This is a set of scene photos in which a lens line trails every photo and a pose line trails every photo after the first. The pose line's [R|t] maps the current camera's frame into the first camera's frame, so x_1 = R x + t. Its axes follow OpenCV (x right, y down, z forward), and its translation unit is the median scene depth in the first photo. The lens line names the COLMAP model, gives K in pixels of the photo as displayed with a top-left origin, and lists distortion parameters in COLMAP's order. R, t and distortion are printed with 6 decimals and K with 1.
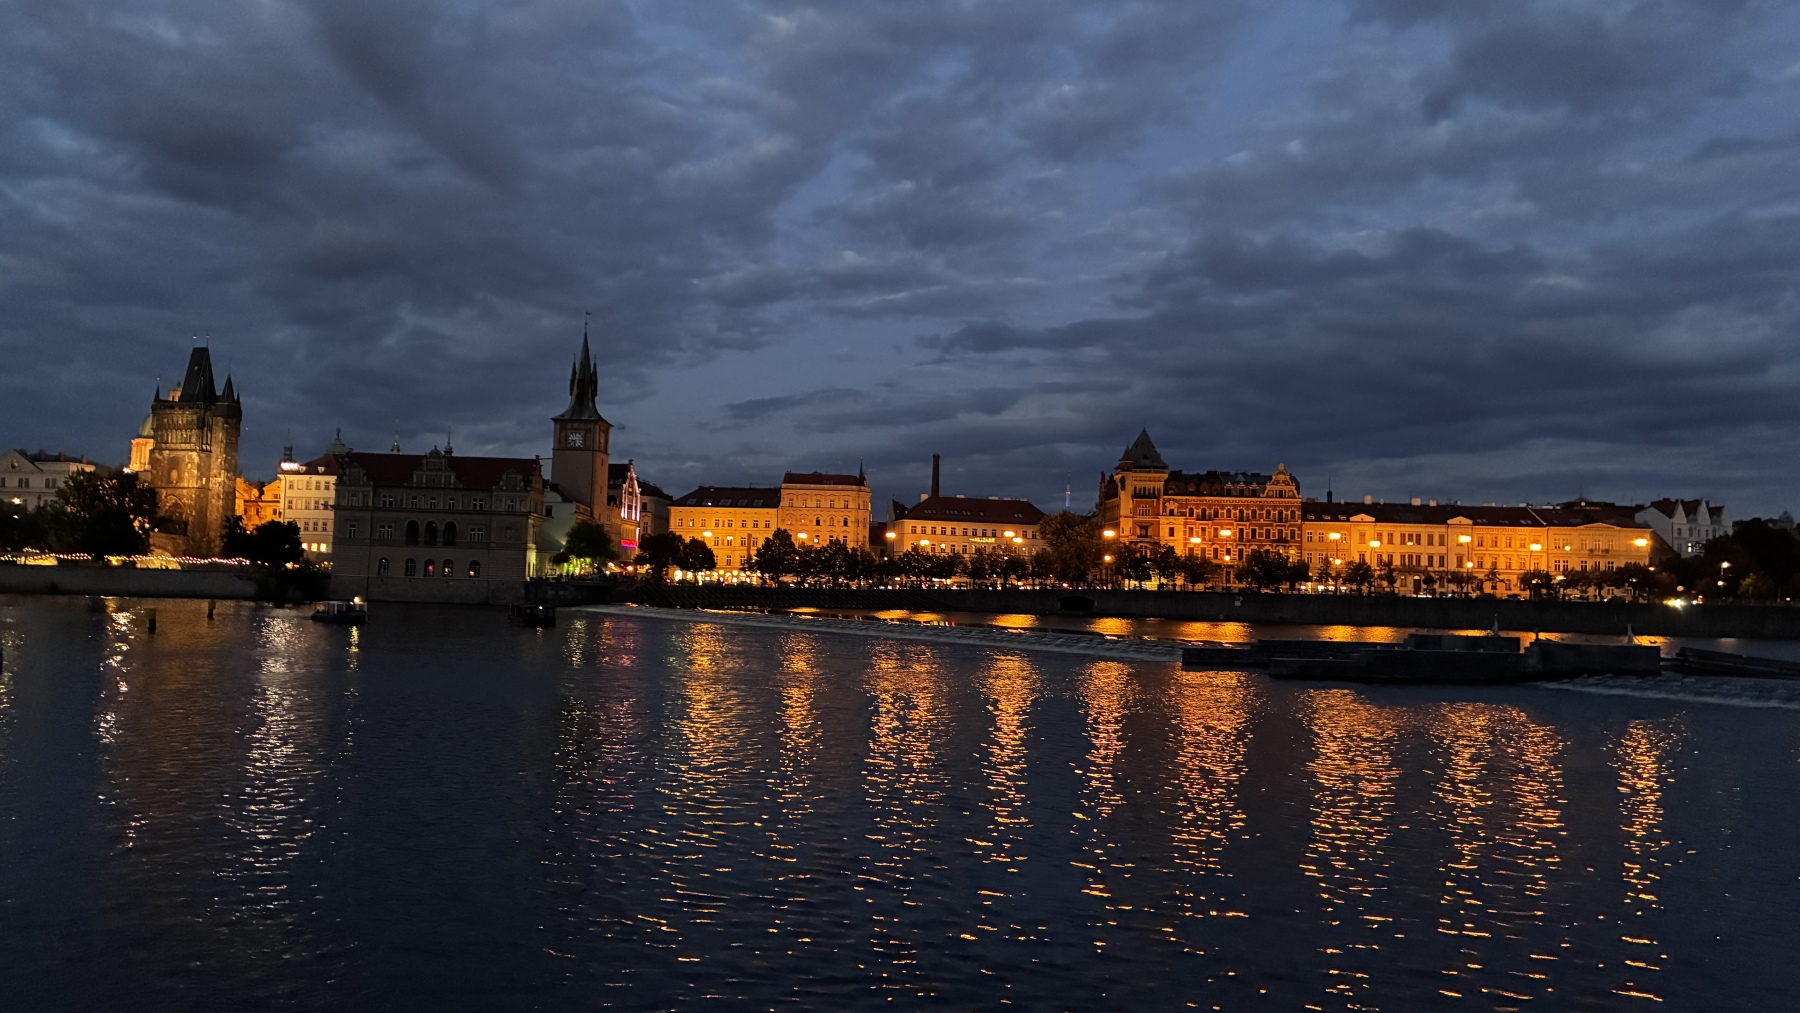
lens RADIAL K [[1408.8, 0, 906.2], [0, 1408.8, 523.2], [0, 0, 1]] dist [0.068327, -0.070094]
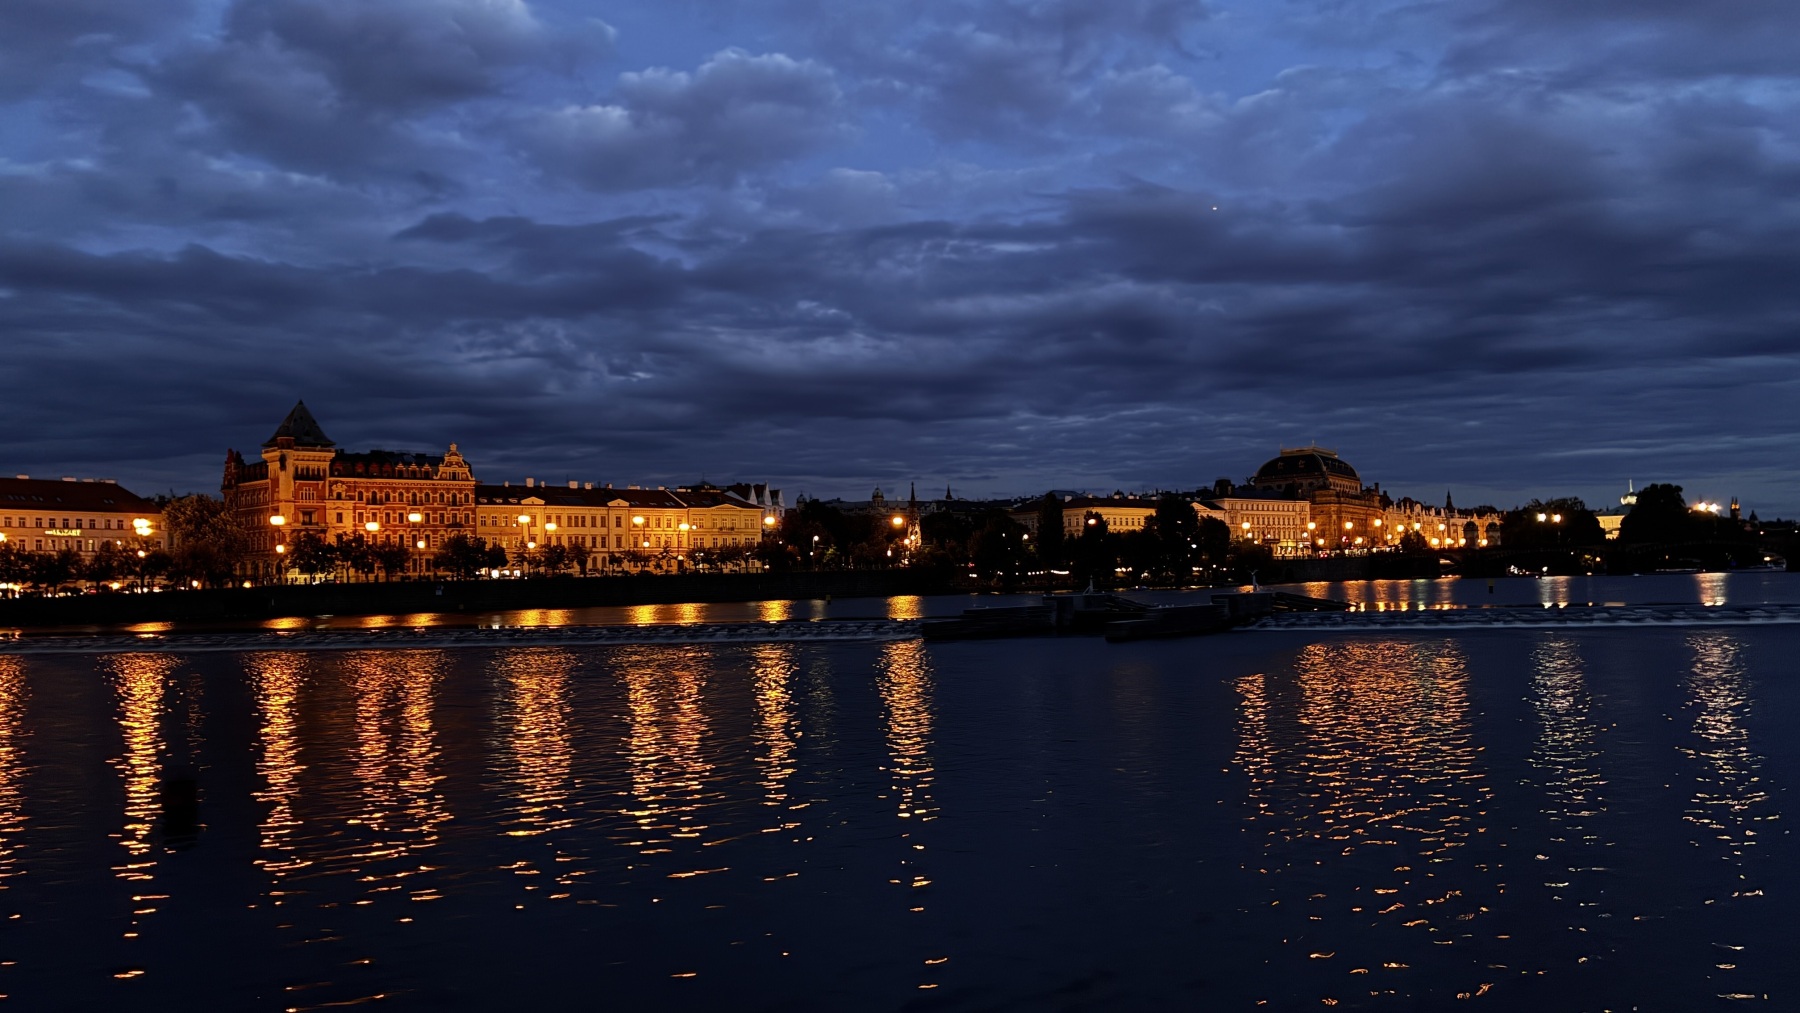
lens RADIAL K [[1408.8, 0, 830.2], [0, 1408.8, 494.8], [0, 0, 1]] dist [0.068327, -0.070094]
pose [[0.728938, -0.002615, 0.684575, -0.203806], [0.011661, 0.999895, -0.008598, 0.003002], [-0.684481, 0.014250, 0.728892, 0.130982]]
